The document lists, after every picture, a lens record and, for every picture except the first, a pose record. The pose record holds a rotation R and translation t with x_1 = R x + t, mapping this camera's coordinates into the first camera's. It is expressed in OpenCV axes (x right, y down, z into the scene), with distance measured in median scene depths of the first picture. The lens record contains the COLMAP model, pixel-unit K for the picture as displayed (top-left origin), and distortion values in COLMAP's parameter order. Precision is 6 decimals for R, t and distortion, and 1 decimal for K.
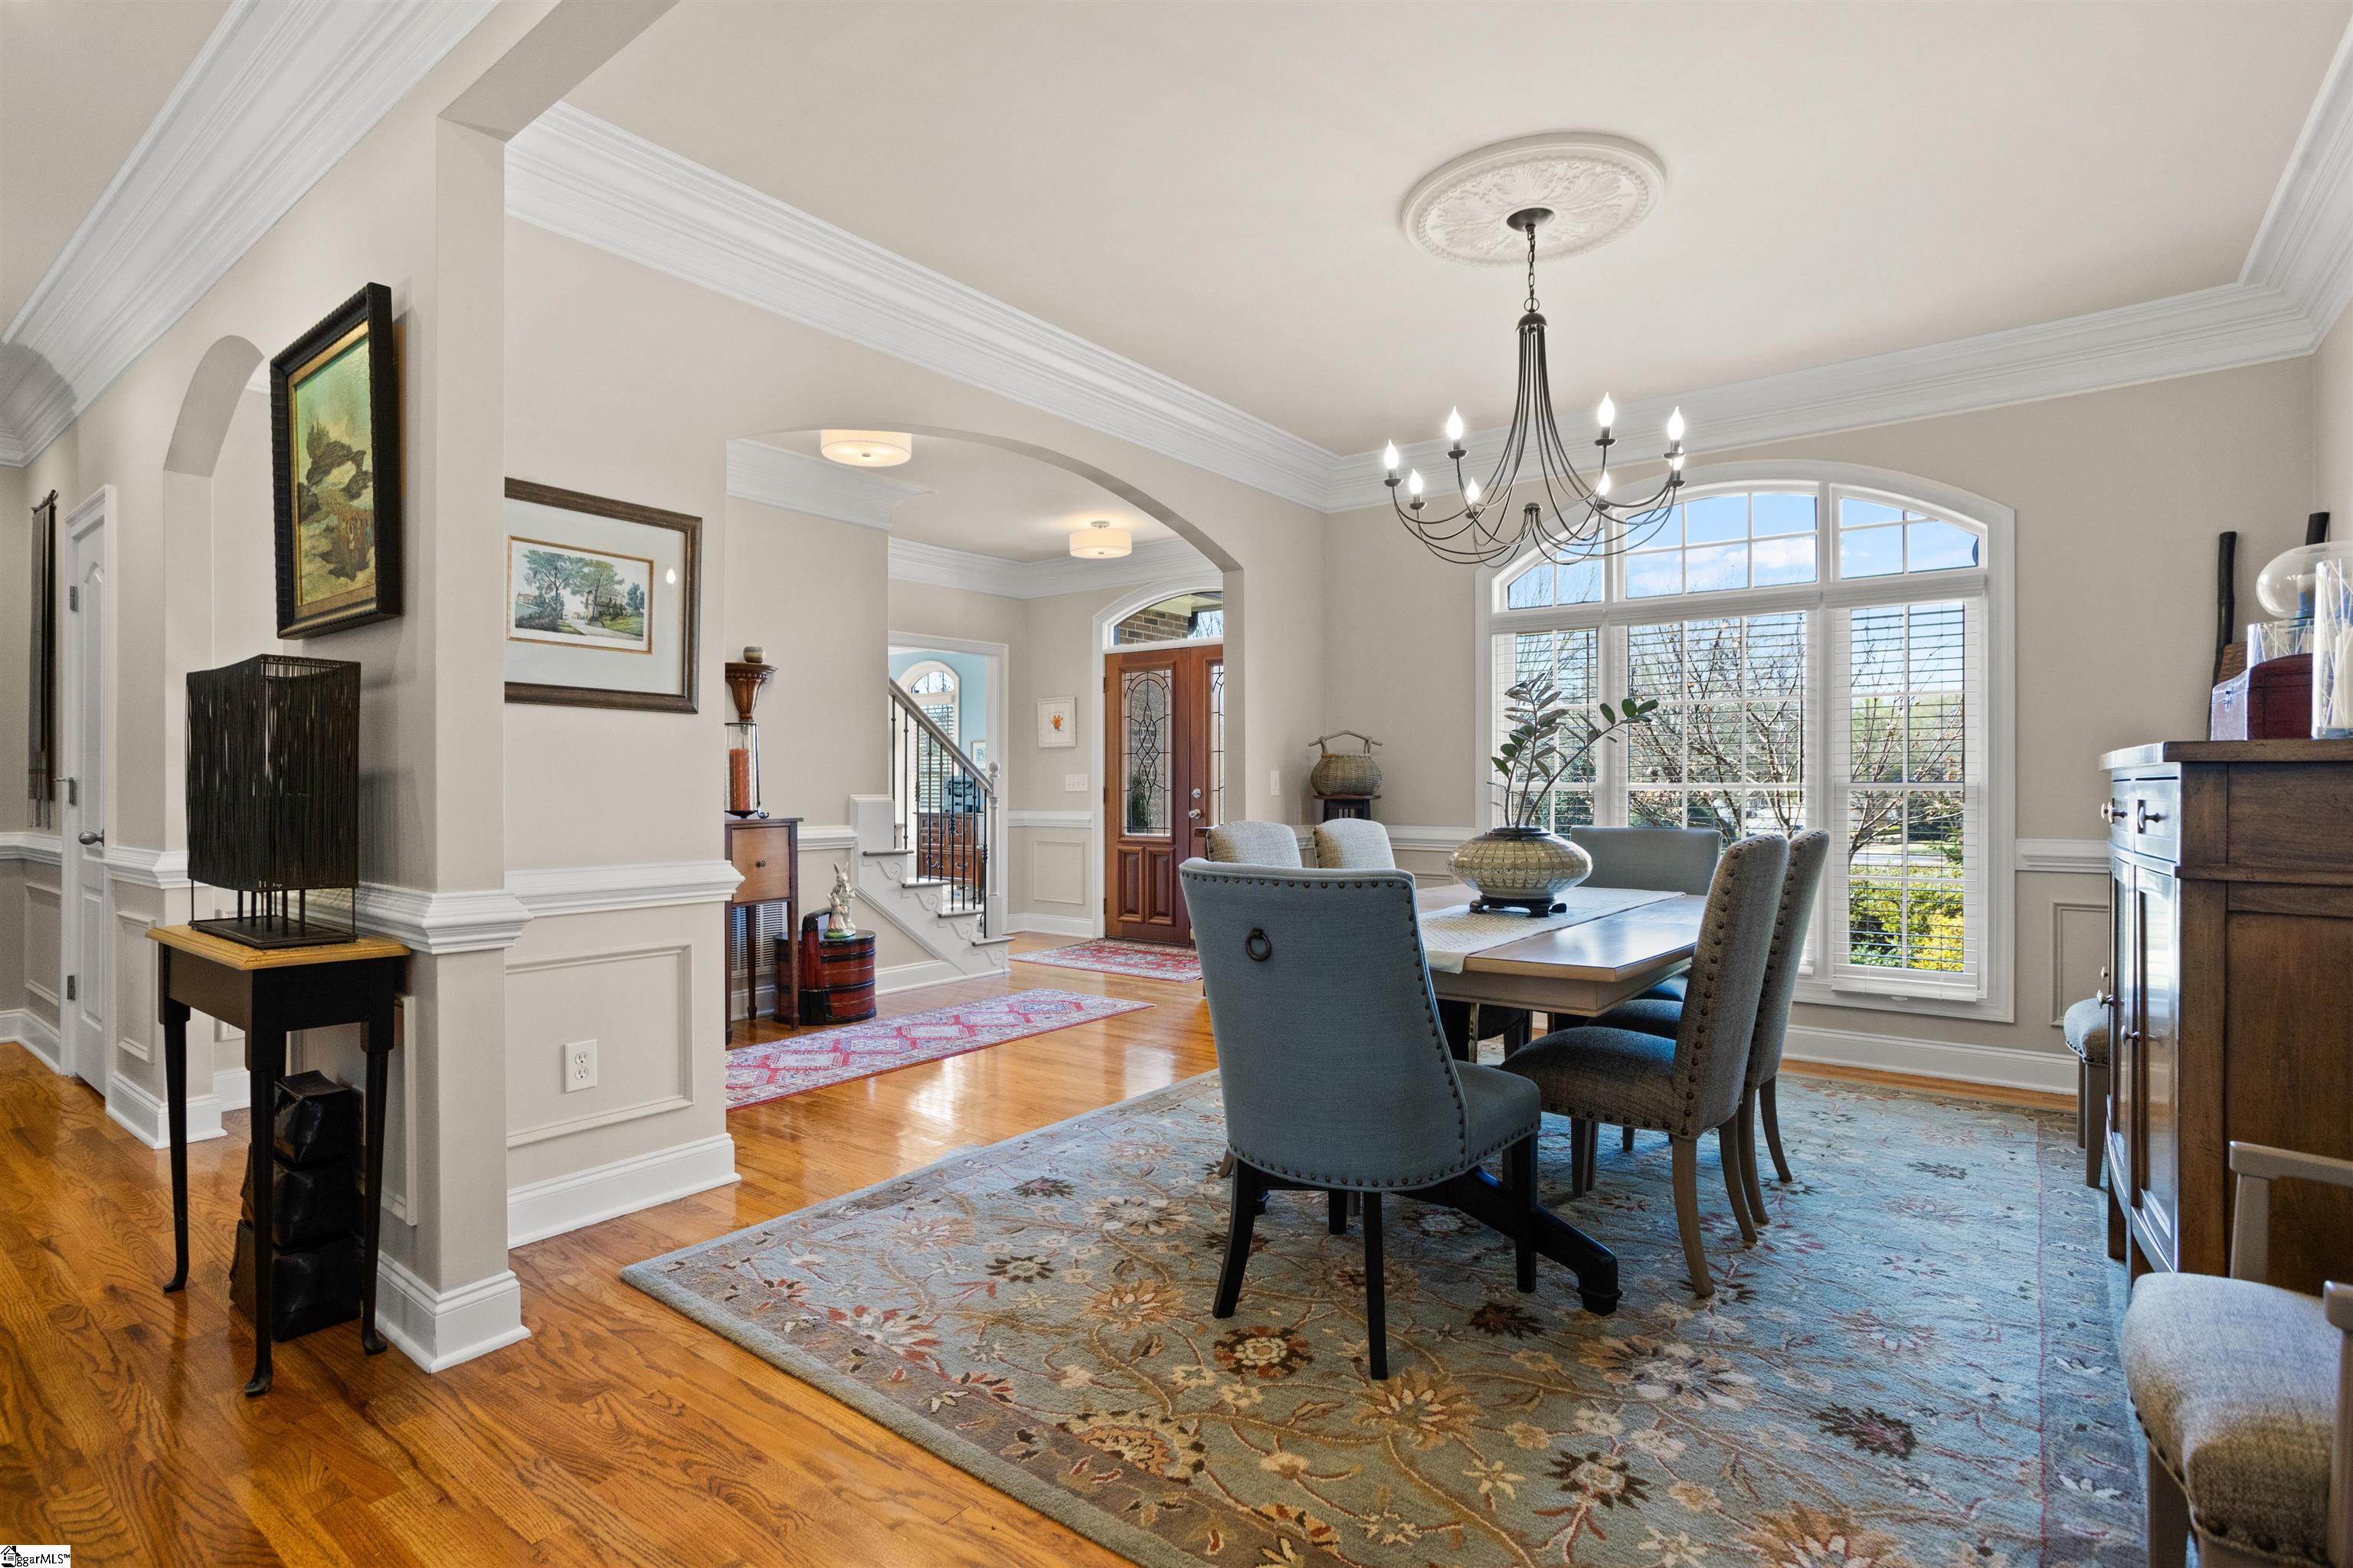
lens RADIAL K [[1137.1, 0, 1164.1], [0, 1137.1, 792.5], [0, 0, 1]] dist [-0.001326, -0.000029]
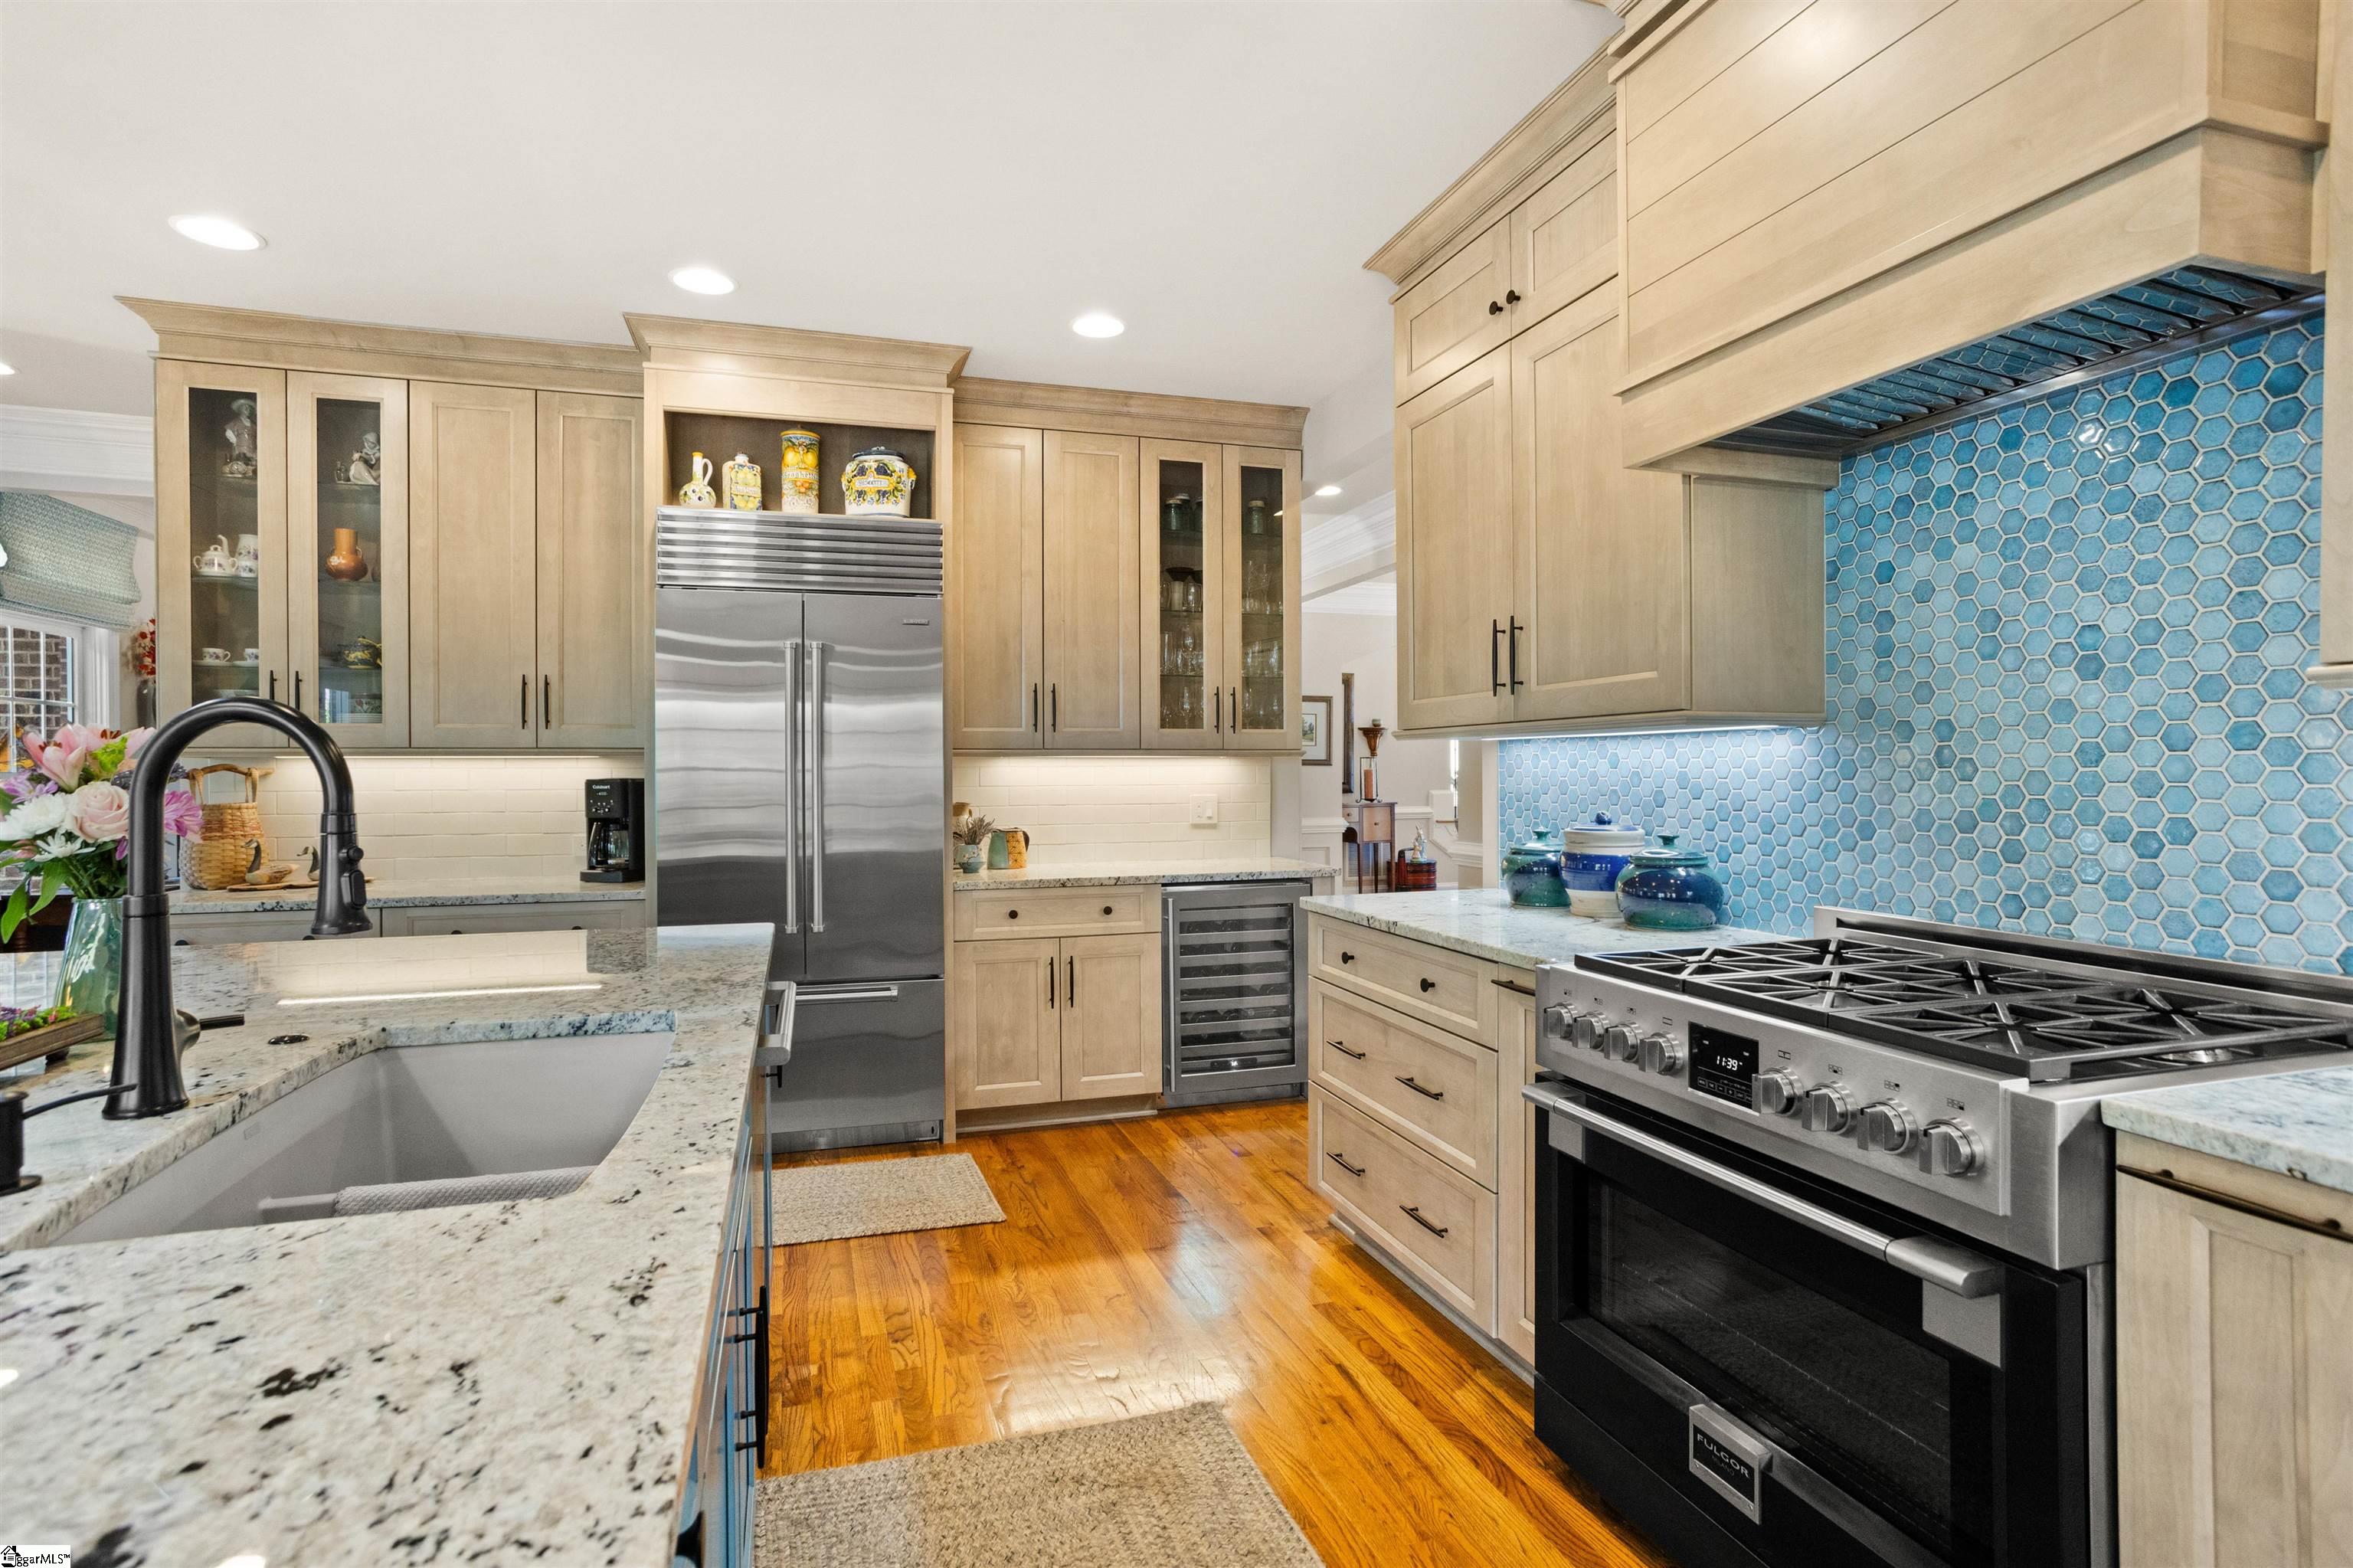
lens RADIAL K [[1137.1, 0, 1169.2], [0, 1137.1, 782.9], [0, 0, 1]] dist [-0.001326, -0.000029]
pose [[0.822813, -0.015832, -0.568092, 0.492281], [0.016765, 0.999853, -0.003583, -0.012101], [0.568065, -0.006576, 0.822957, -0.891297]]
